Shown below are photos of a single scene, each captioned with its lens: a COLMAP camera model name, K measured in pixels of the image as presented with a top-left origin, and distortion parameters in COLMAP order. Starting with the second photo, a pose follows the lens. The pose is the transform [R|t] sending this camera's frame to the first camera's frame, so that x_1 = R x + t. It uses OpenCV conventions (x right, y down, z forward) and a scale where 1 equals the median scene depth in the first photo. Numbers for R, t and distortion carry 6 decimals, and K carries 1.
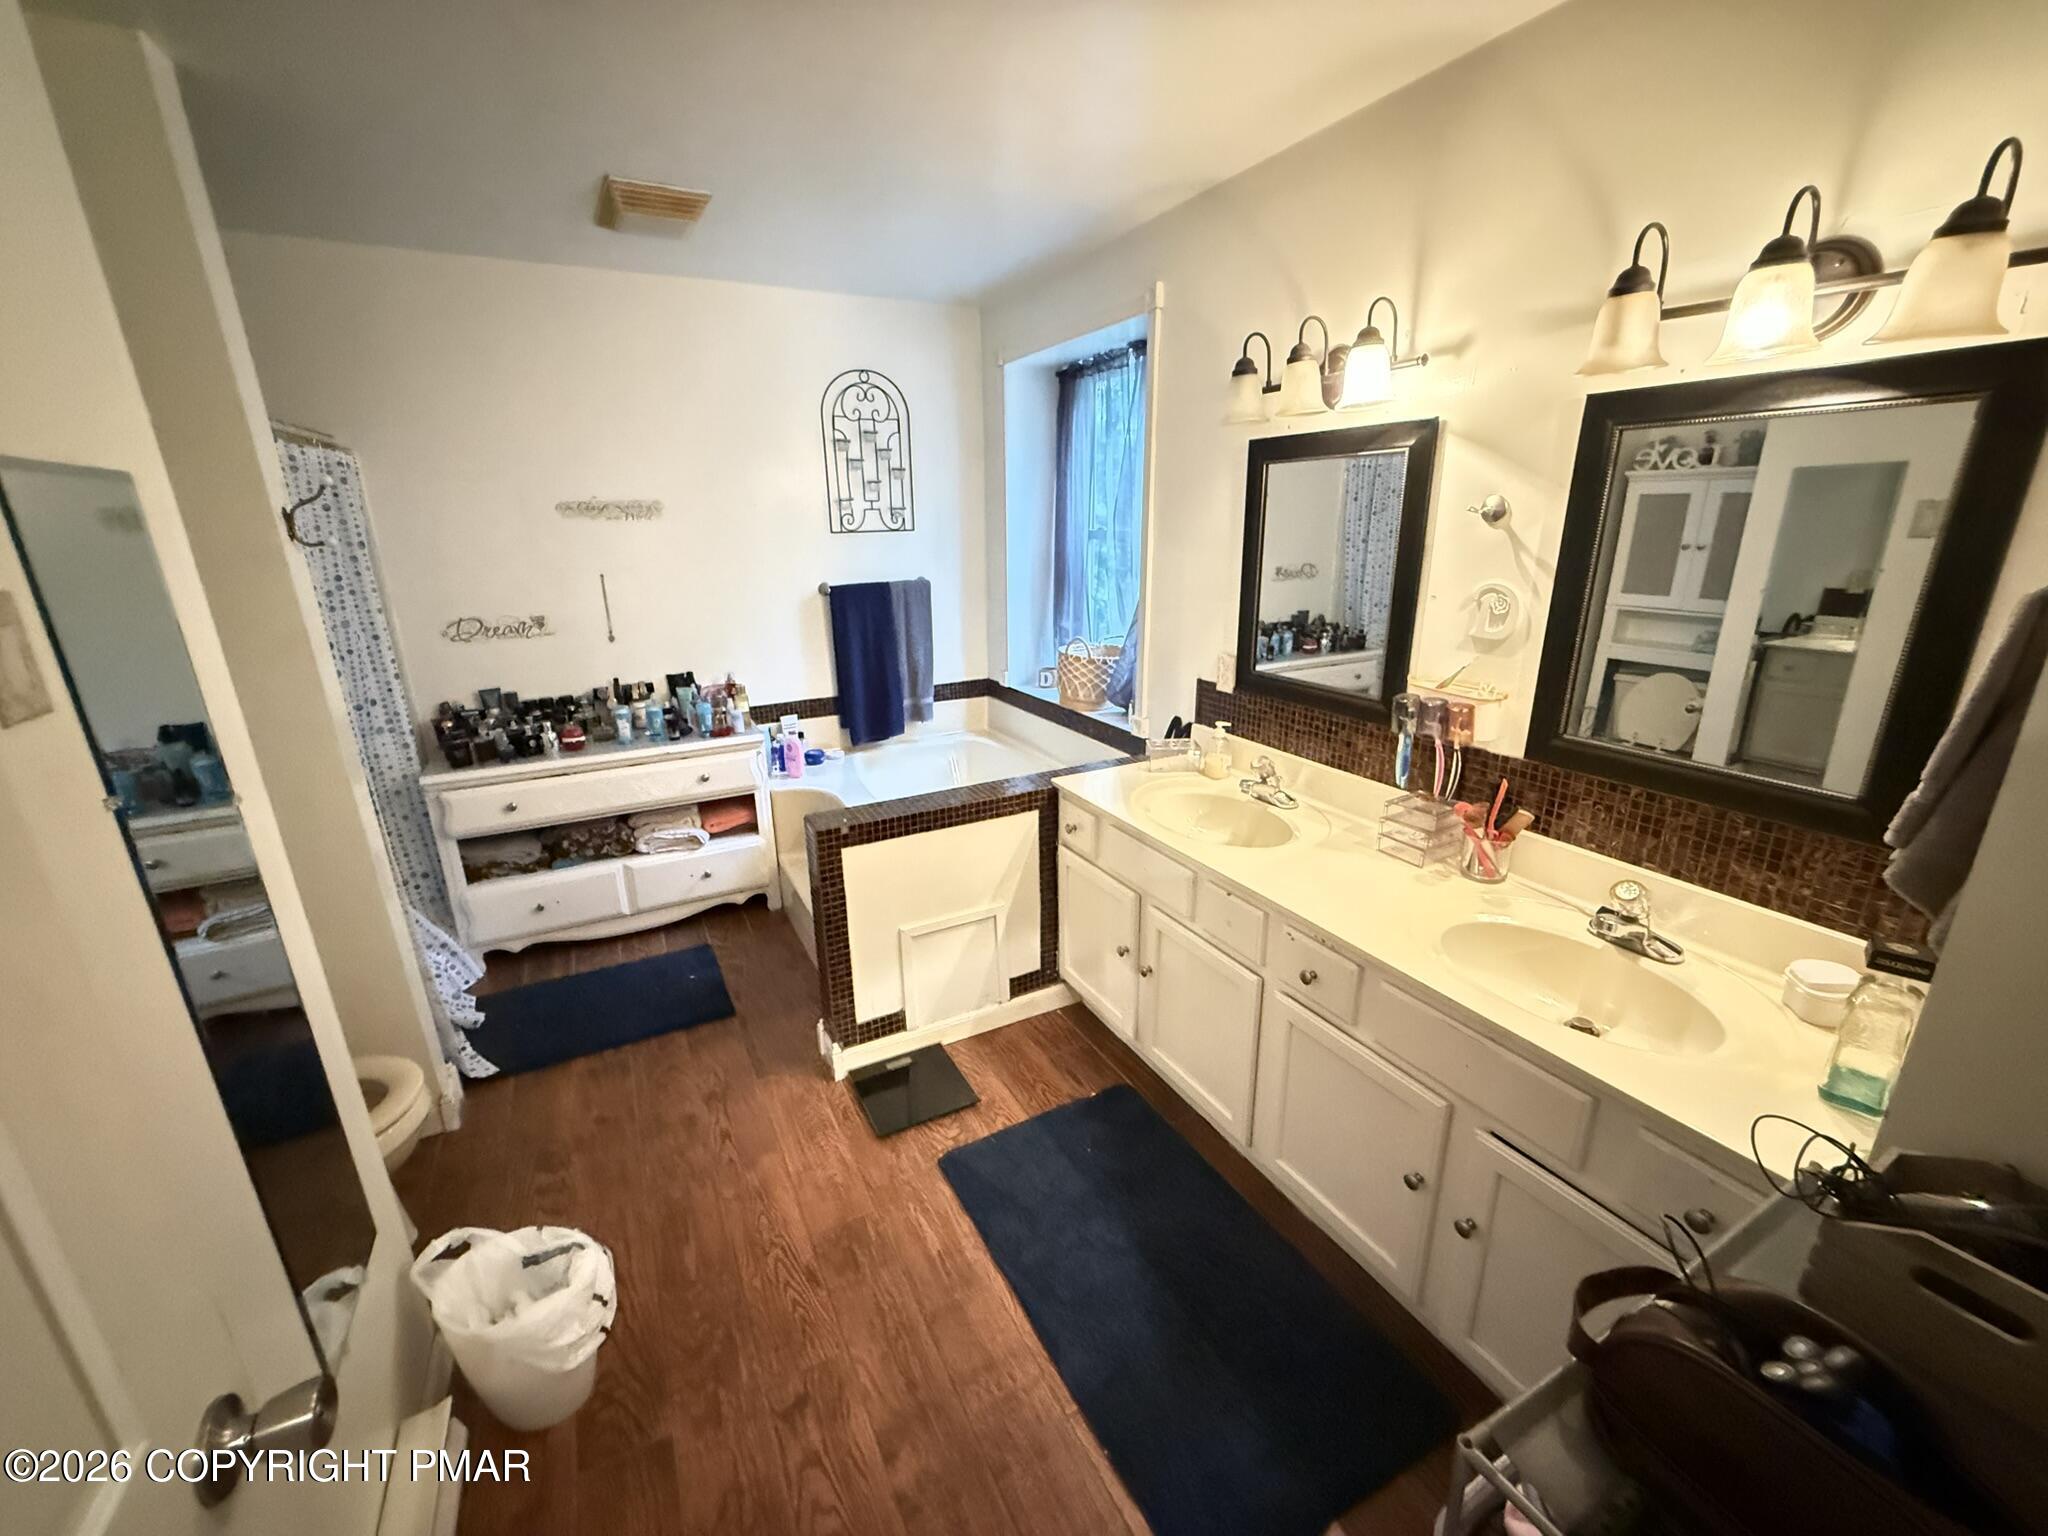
lens RADIAL K [[813.1, 0, 1011.3], [0, 813.1, 772.2], [0, 0, 1]] dist [0.001453, 0.000010]
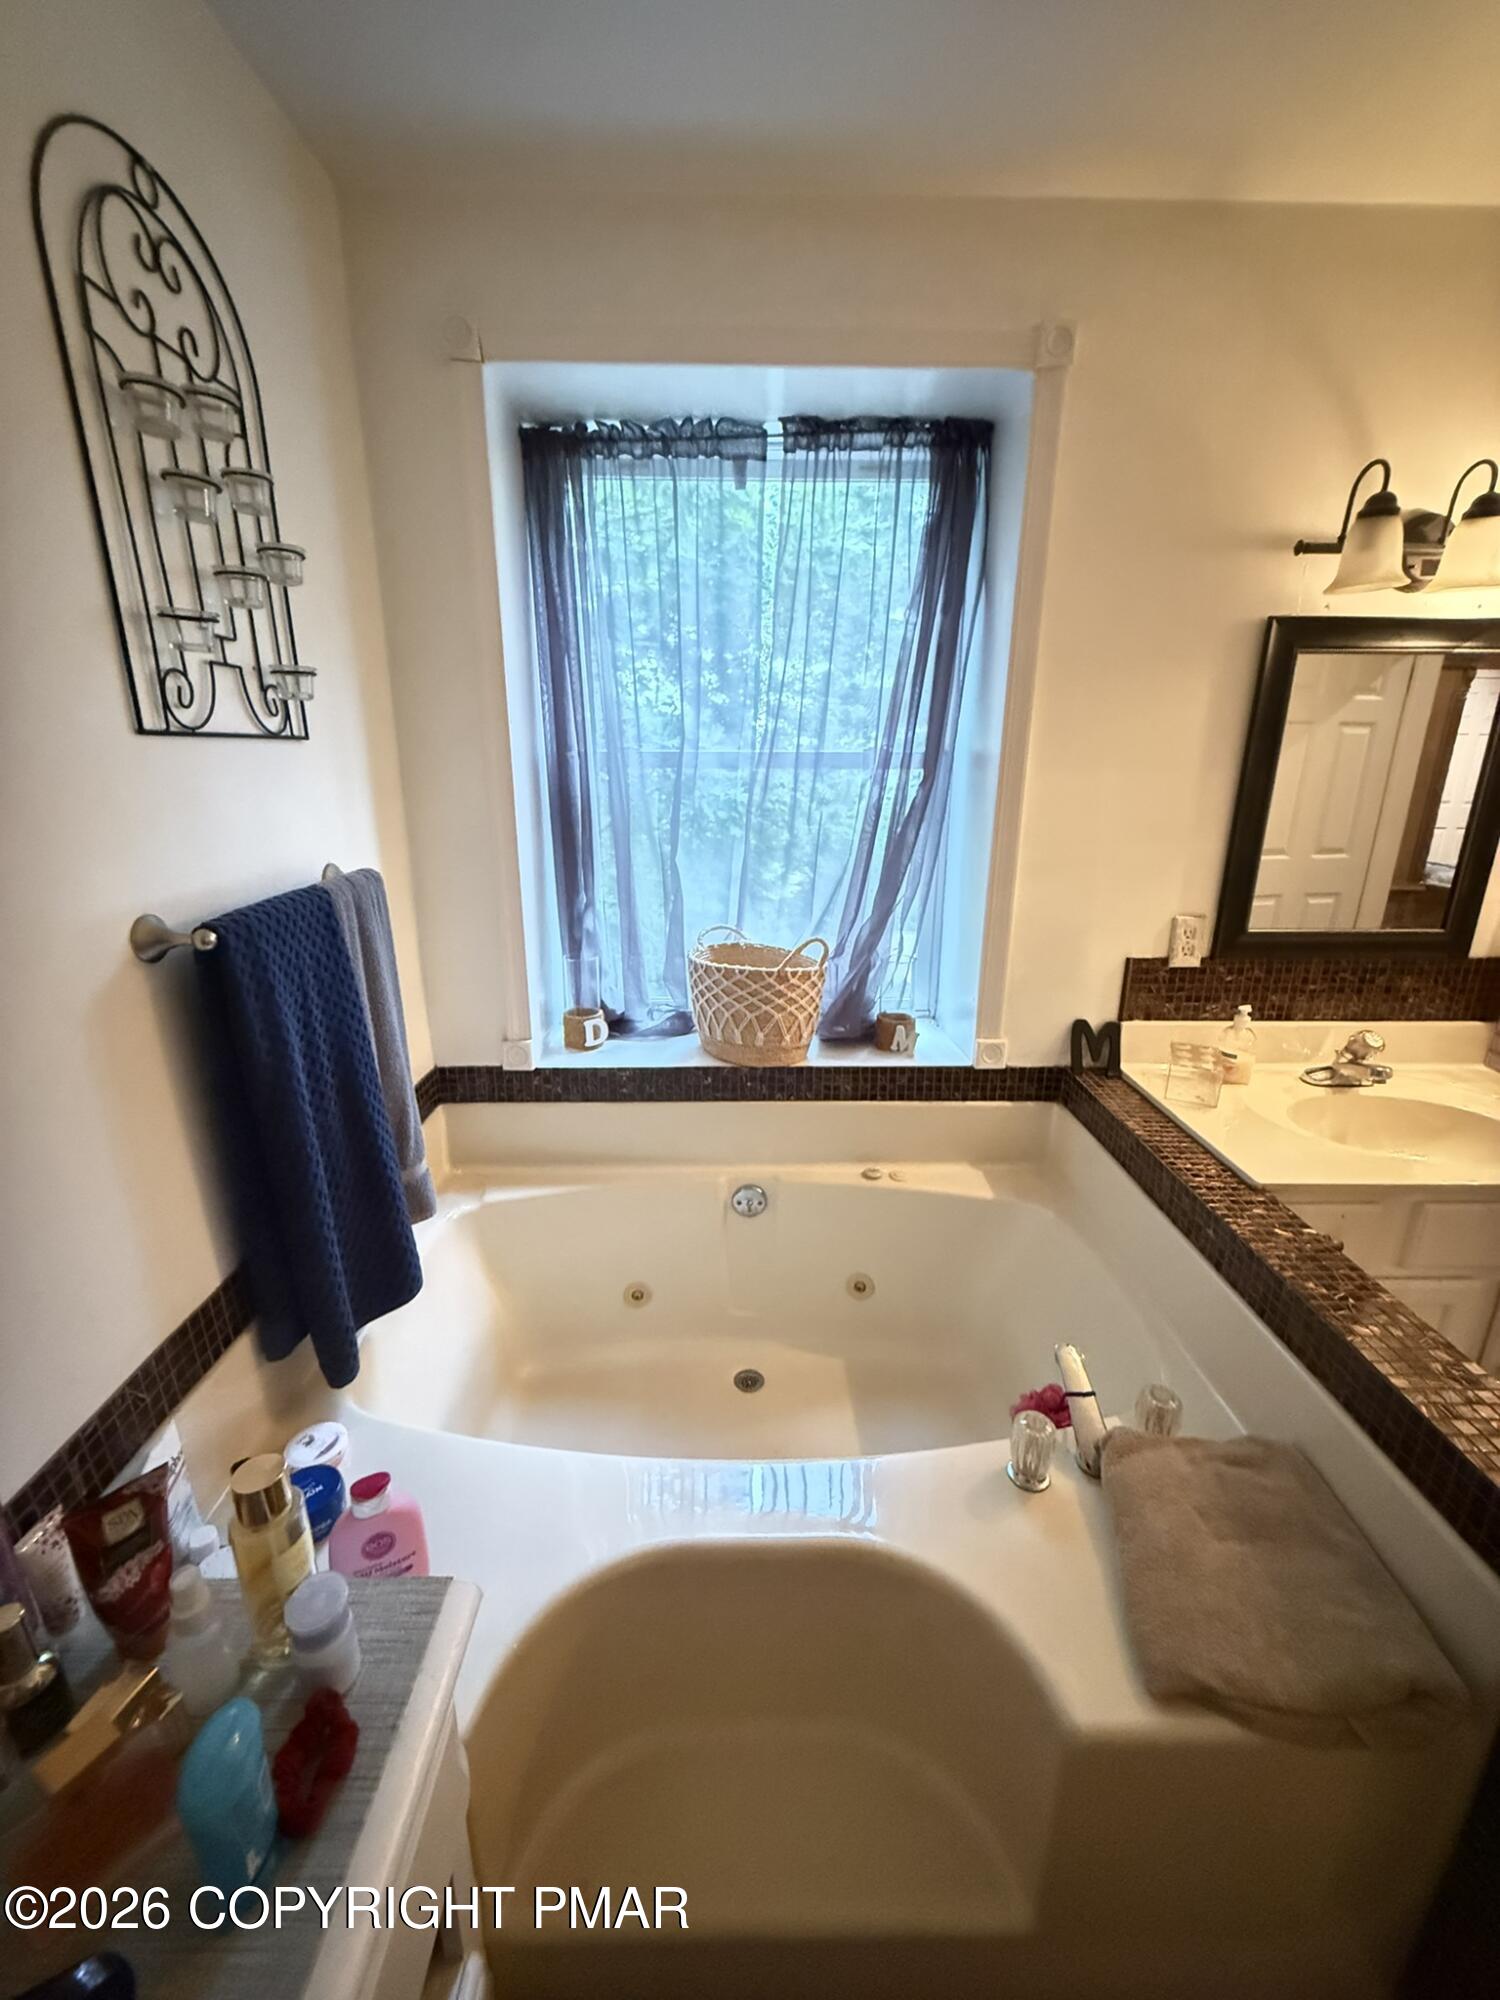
lens RADIAL K [[794.0, 0, 752.0], [0, 794.0, 987.4], [0, 0, 1]] dist [0.001453, 0.000010]
pose [[0.446111, -0.234456, 0.863722, -0.440628], [0.260132, 0.957380, 0.125522, -0.226863], [-0.856339, 0.168685, 0.488087, 0.828641]]
